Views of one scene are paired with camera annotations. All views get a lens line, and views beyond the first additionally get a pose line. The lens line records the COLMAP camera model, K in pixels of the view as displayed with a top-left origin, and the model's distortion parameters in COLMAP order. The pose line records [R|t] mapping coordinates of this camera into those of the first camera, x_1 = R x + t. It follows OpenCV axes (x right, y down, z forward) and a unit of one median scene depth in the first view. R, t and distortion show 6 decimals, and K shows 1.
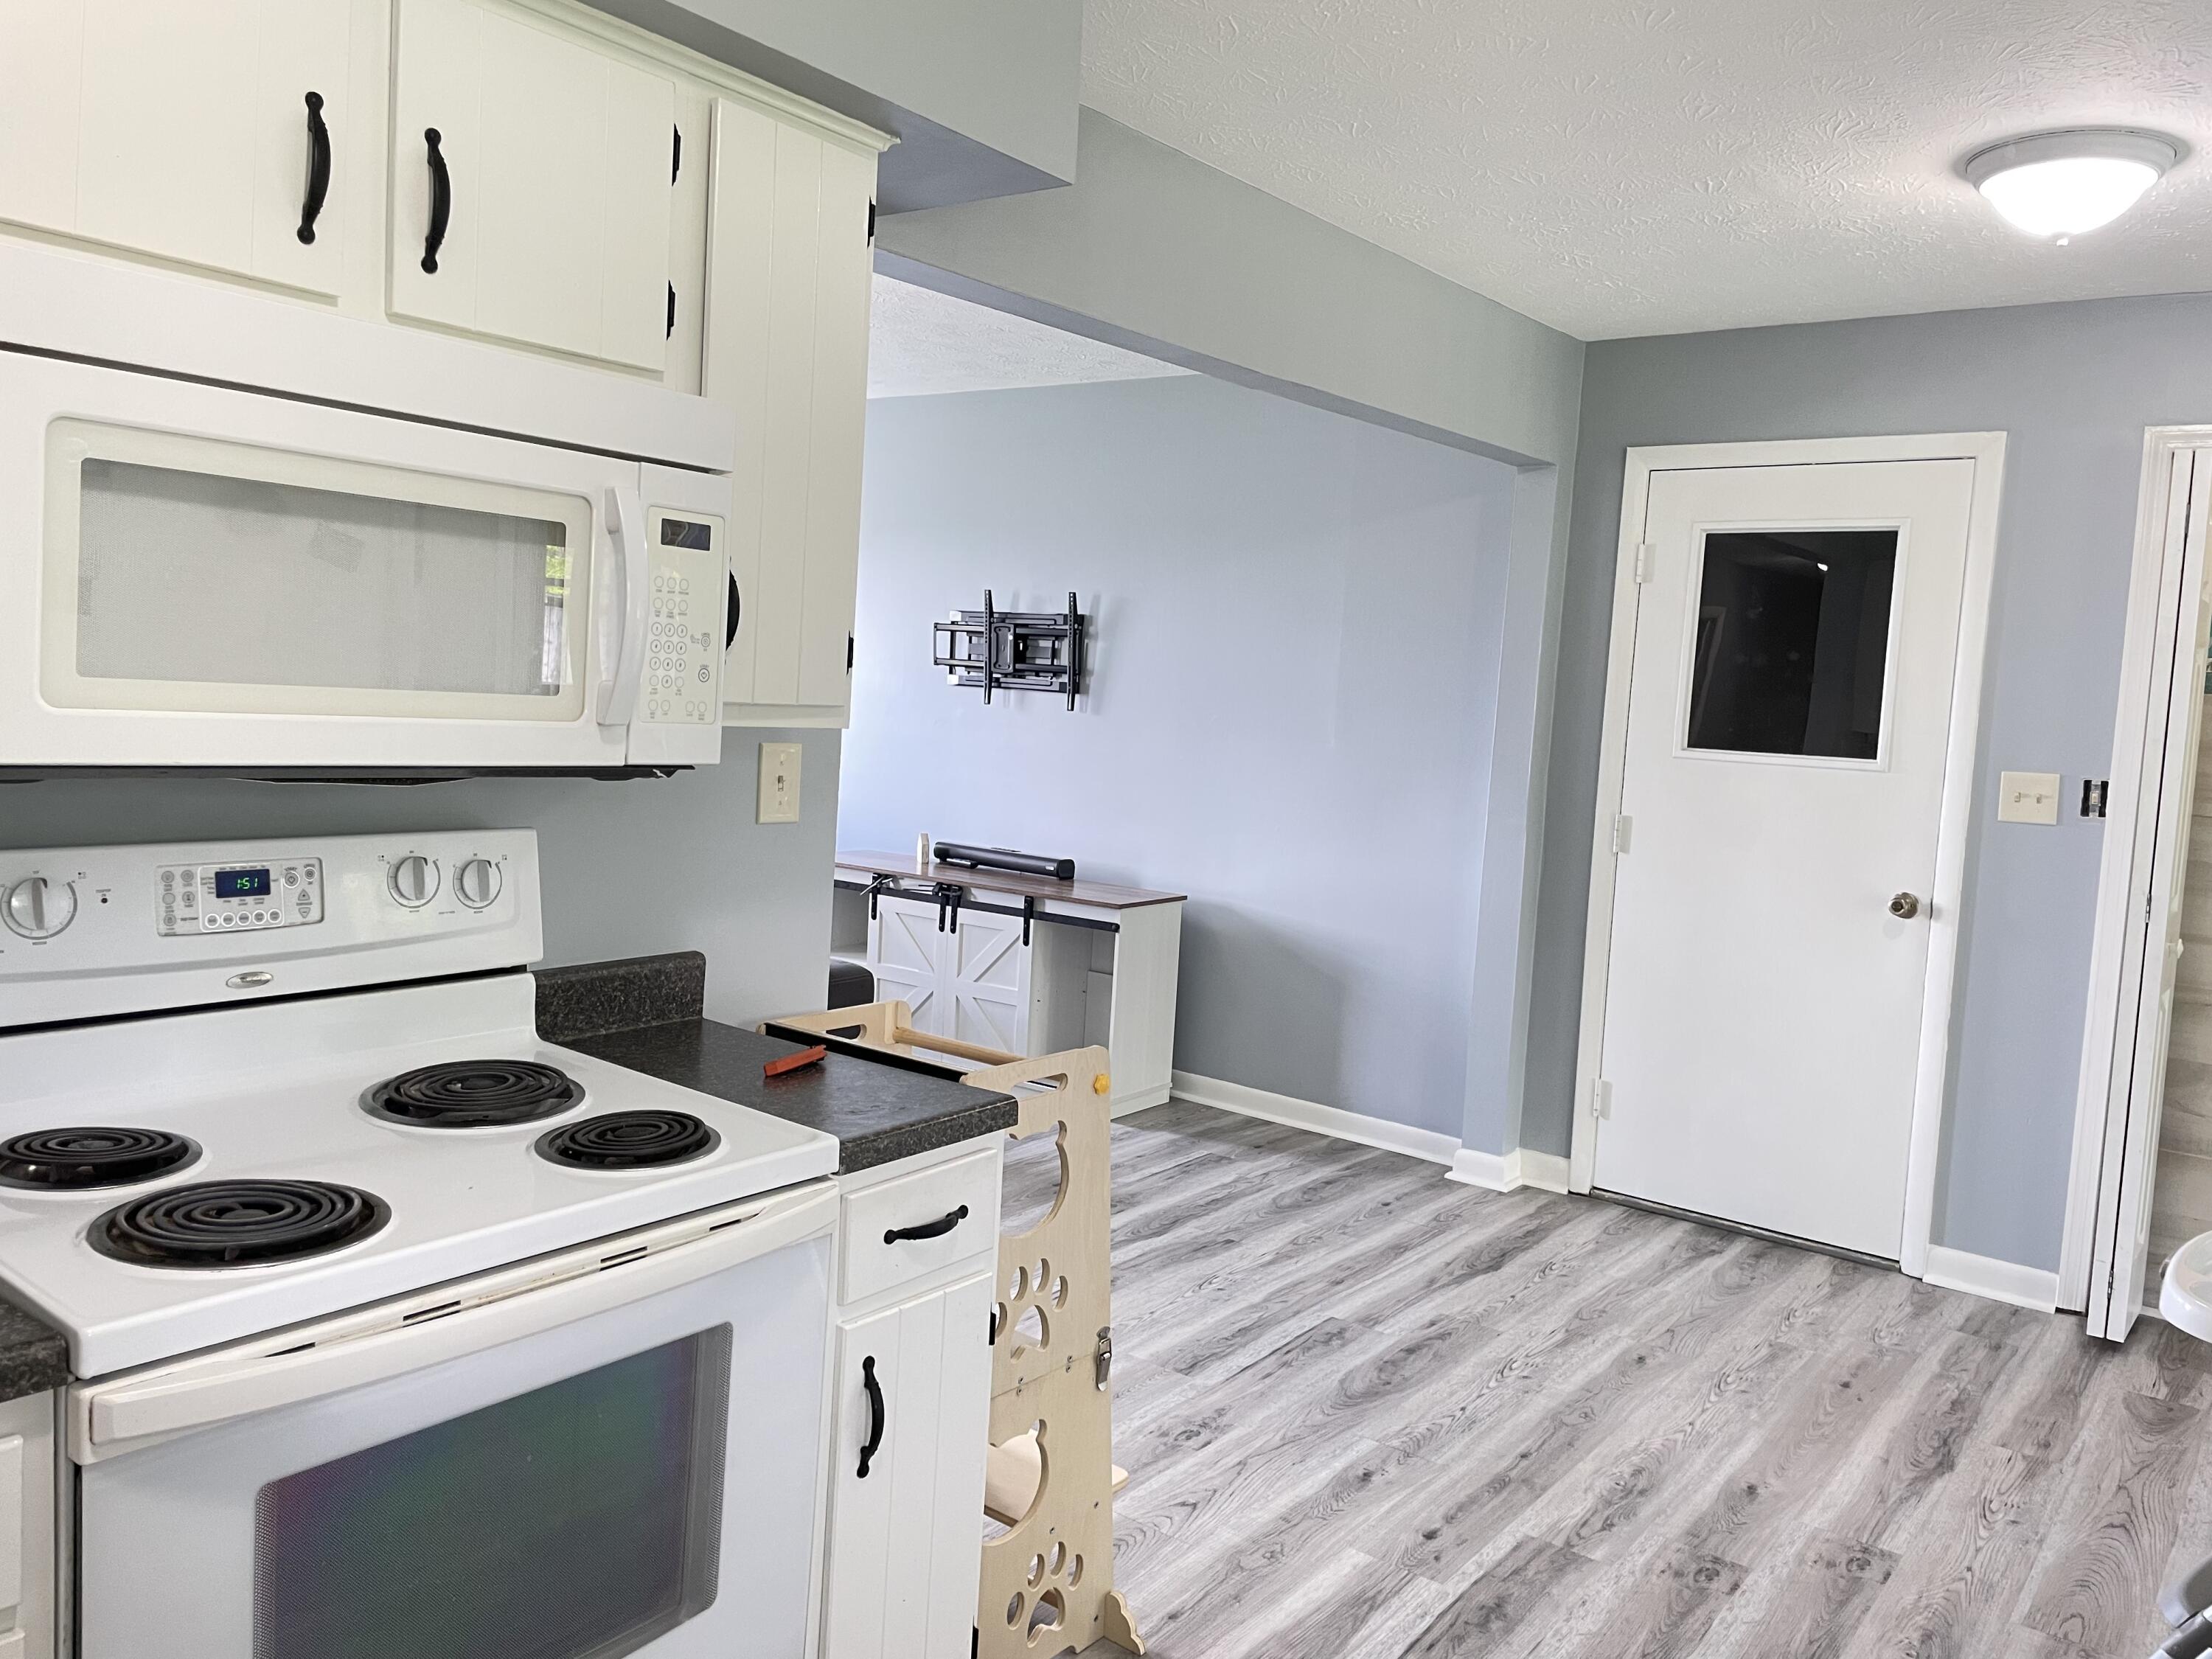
lens RADIAL K [[1698.8, 0, 1106.0], [0, 1698.8, 829.5], [0, 0, 1]] dist [0.125244, -0.159470]
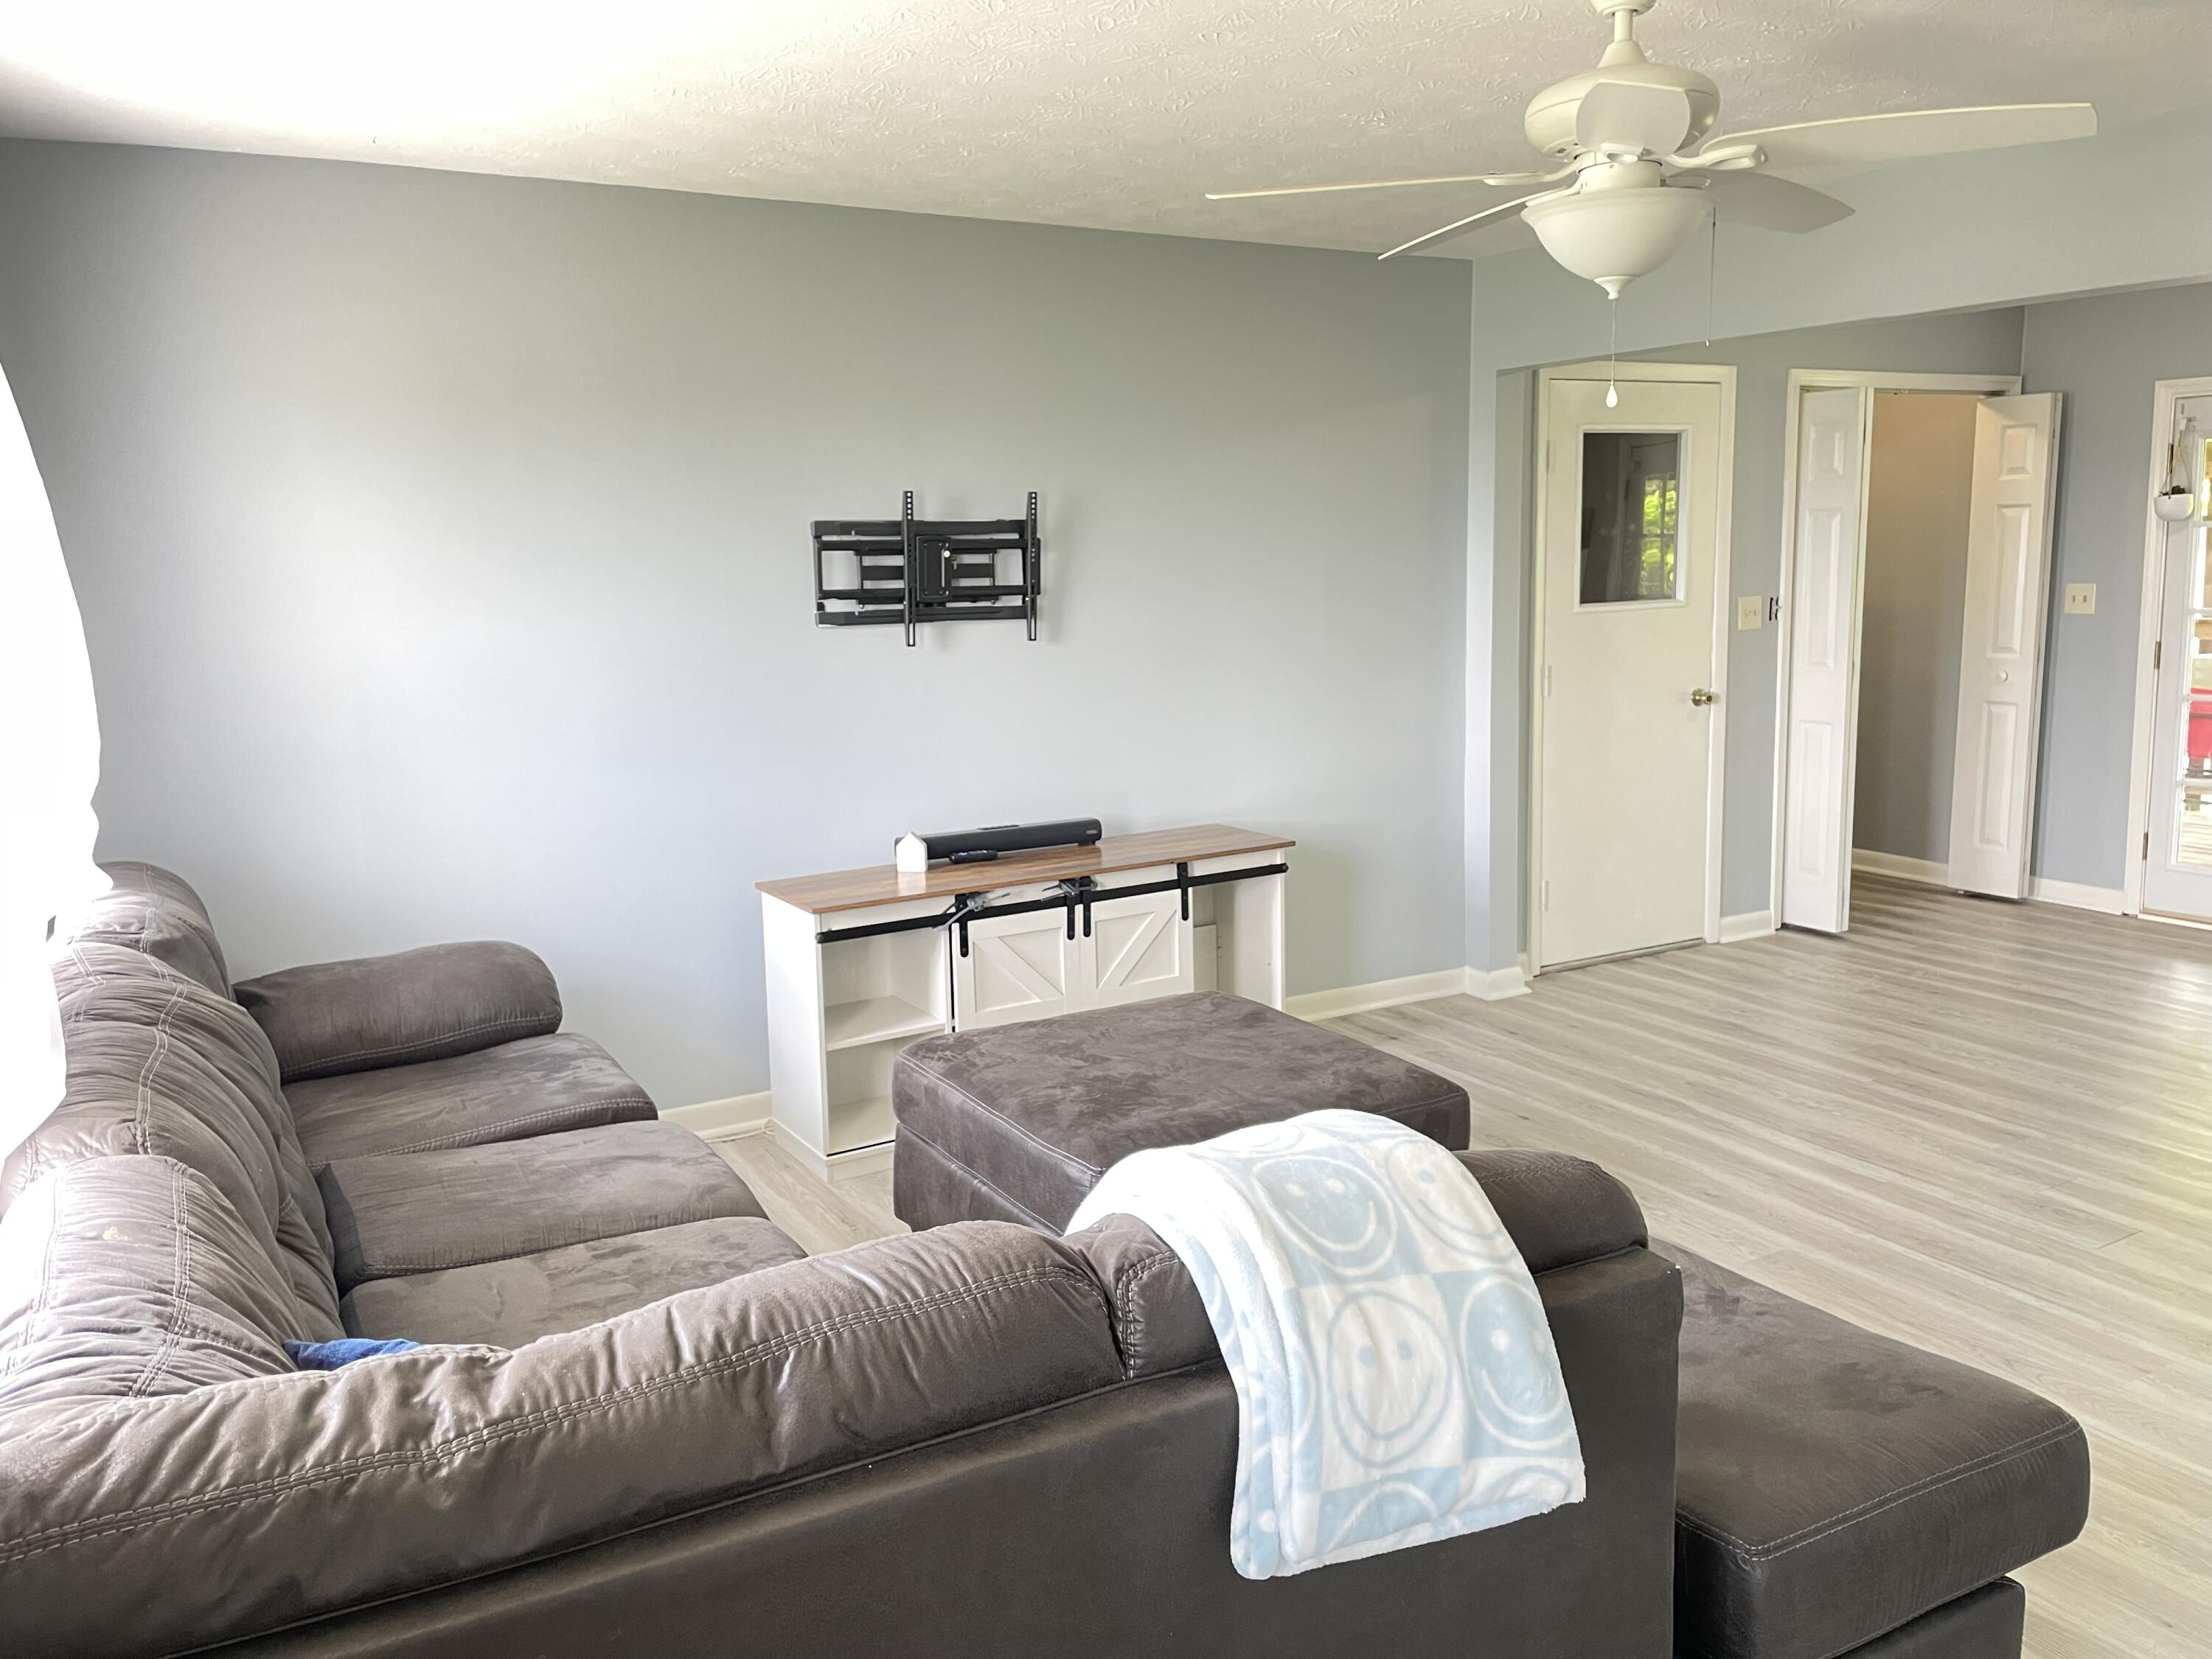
lens RADIAL K [[1698.8, 0, 1106.0], [0, 1698.8, 829.5], [0, 0, 1]] dist [0.125244, -0.159470]
pose [[0.370155, -0.213364, 0.904135, -0.905113], [0.127322, 0.975734, 0.178134, -0.145451], [-0.920203, 0.049179, 0.388339, 0.783859]]
